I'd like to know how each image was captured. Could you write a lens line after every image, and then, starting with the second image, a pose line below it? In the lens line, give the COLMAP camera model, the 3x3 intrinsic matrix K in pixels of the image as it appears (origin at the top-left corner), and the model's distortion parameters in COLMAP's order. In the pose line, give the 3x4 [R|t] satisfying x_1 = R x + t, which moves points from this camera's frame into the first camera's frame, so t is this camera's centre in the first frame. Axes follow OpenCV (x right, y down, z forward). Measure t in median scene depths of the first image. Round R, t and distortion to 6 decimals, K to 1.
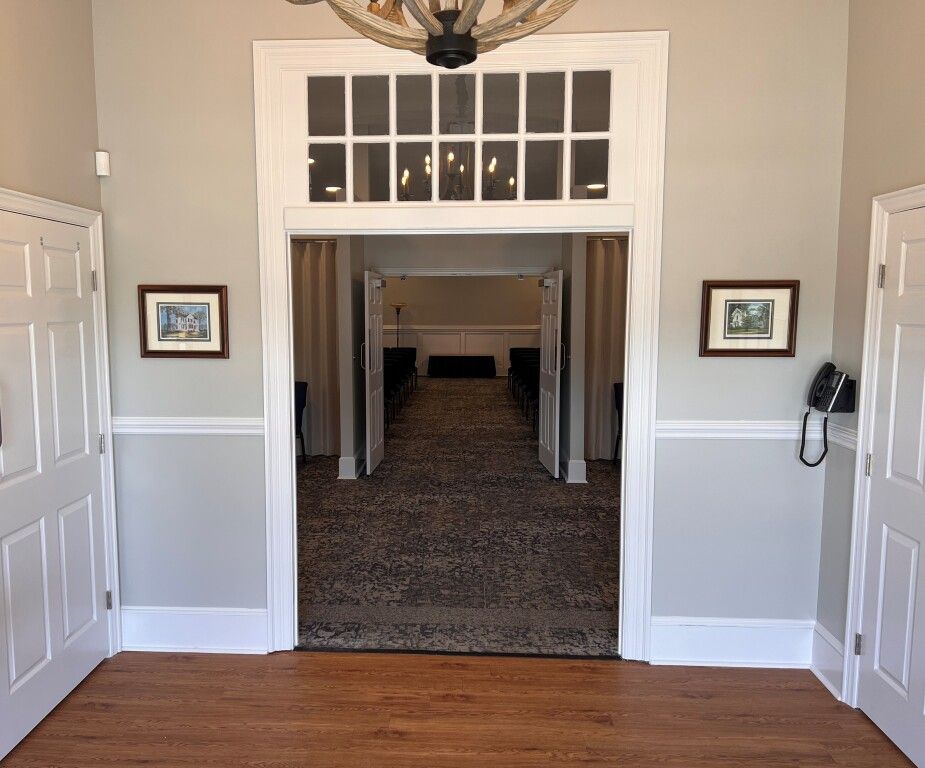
lens RADIAL K [[737.9, 0, 462.5], [0, 737.9, 384.0], [0, 0, 1]] dist [0.002622, 0.000222]
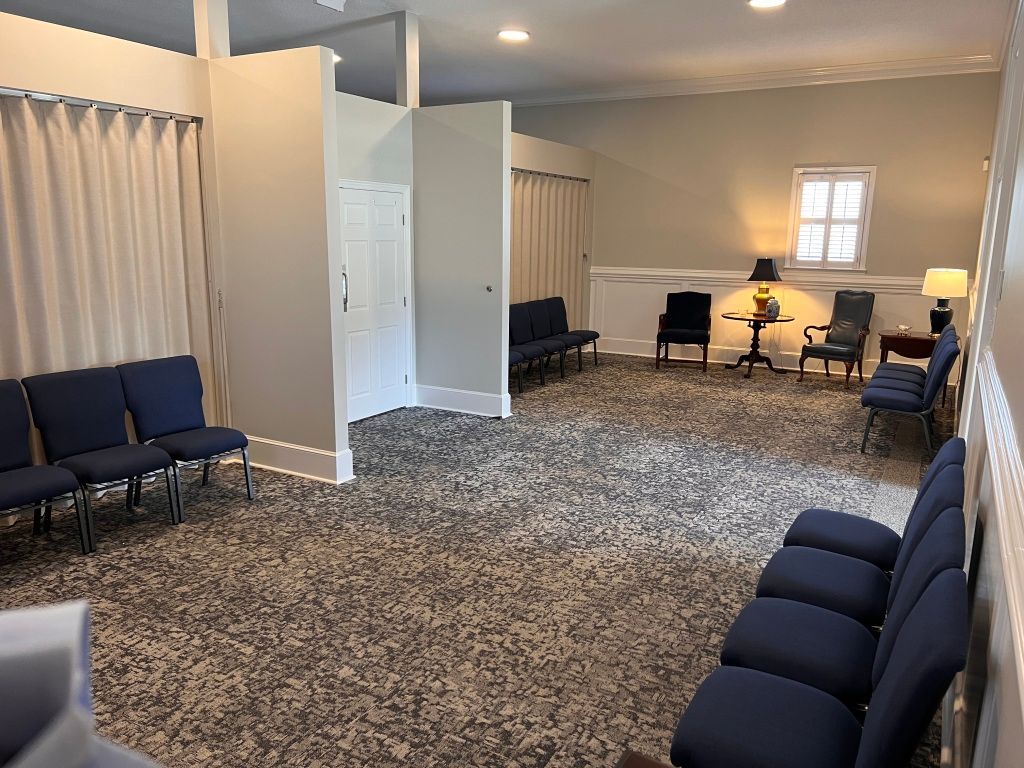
lens RADIAL K [[778.6, 0, 512.0], [0, 778.6, 384.0], [0, 0, 1]] dist [0.003574, 0.002380]
pose [[0.484212, -0.163479, 0.859543, -0.812546], [0.078571, 0.986545, 0.143372, -0.052696], [-0.871416, -0.001887, 0.490541, 0.648573]]
